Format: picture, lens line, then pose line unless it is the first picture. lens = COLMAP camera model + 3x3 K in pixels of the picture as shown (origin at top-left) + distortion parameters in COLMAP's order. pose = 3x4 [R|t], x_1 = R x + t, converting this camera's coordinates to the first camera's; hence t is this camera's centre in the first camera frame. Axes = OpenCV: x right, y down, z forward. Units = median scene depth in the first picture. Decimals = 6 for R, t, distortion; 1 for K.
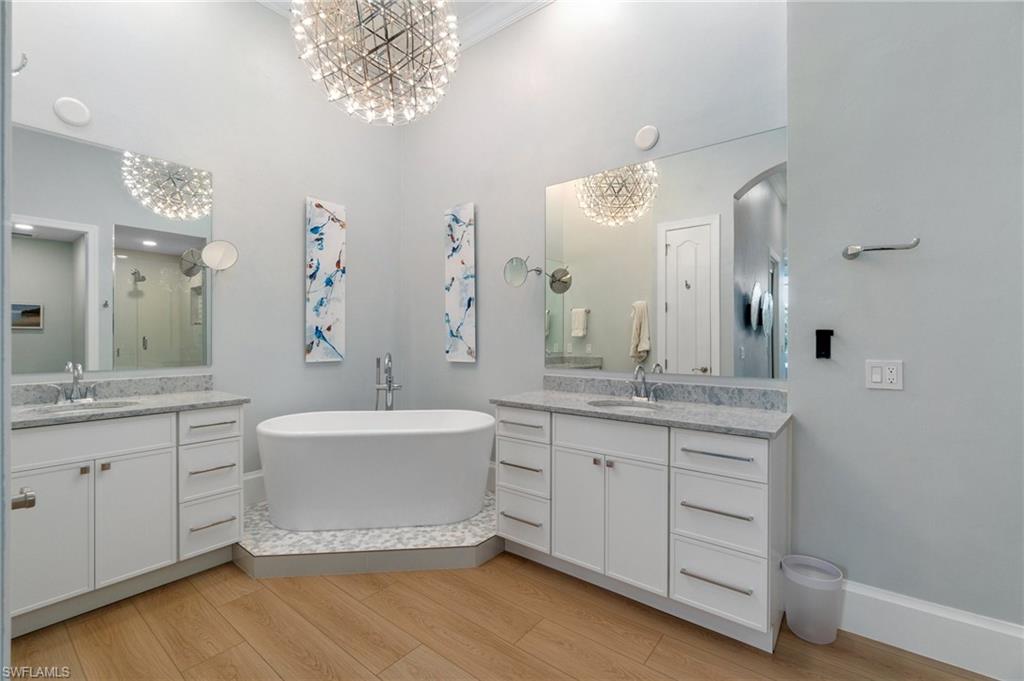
lens RADIAL K [[444.7, 0, 511.3], [0, 444.7, 339.3], [0, 0, 1]] dist [-0.000147, -0.000069]
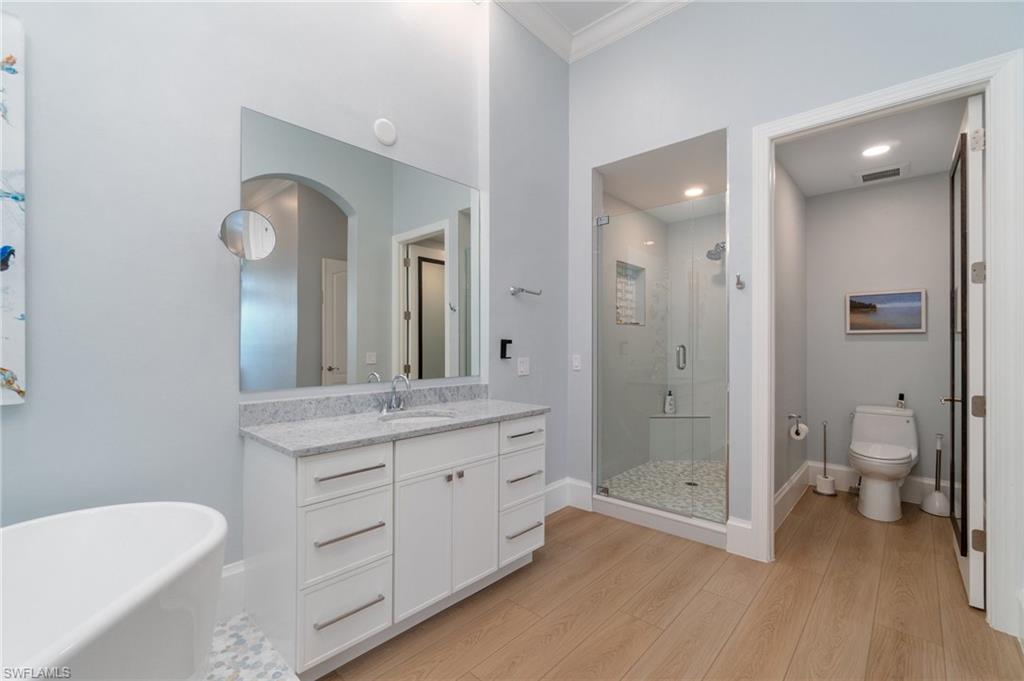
lens RADIAL K [[444.7, 0, 511.2], [0, 444.7, 342.0], [0, 0, 1]] dist [-0.000147, -0.000069]
pose [[0.075210, 0.001678, 0.997166, -0.678559], [-0.001612, 0.999997, -0.001562, -0.009118], [-0.997166, -0.001490, 0.075213, 0.742863]]
